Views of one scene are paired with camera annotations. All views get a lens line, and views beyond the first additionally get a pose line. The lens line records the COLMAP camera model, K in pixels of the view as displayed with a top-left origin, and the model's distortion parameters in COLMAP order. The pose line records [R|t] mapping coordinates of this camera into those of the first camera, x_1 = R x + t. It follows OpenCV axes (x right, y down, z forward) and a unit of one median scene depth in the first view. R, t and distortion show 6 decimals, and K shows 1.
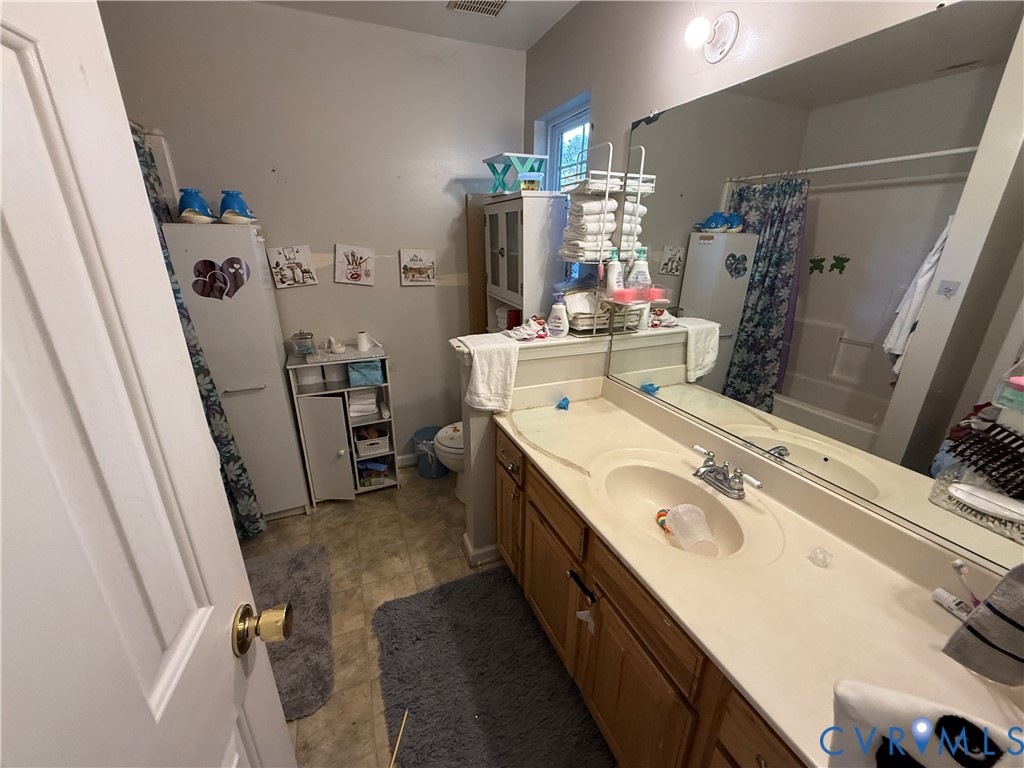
lens RADIAL K [[410.6, 0, 512.0], [0, 410.6, 382.1], [0, 0, 1]] dist [0.003674, 0.000374]
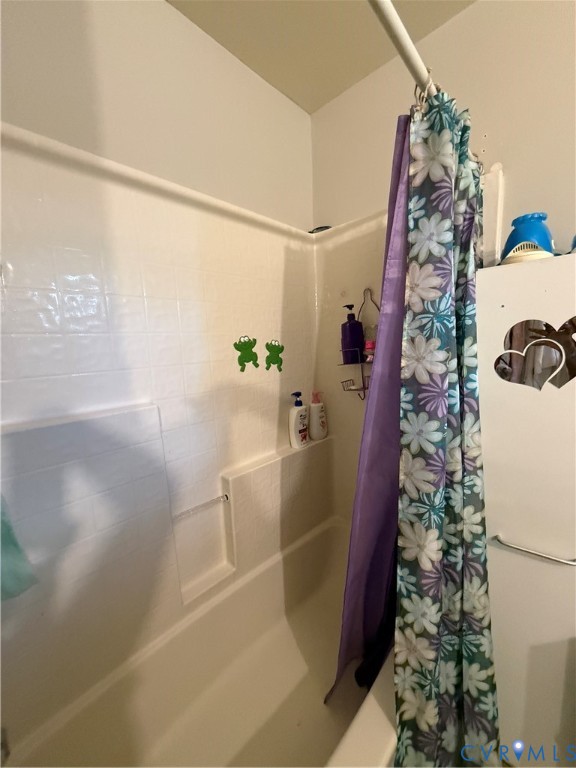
lens RADIAL K [[308.0, 0, 289.8], [0, 308.0, 383.2], [0, 0, 1]] dist [0.003674, 0.000374]
pose [[0.423643, 0.099272, -0.900373, -0.468191], [-0.267736, 0.963289, -0.019766, -0.108533], [0.865357, 0.249436, 0.434670, 0.519073]]
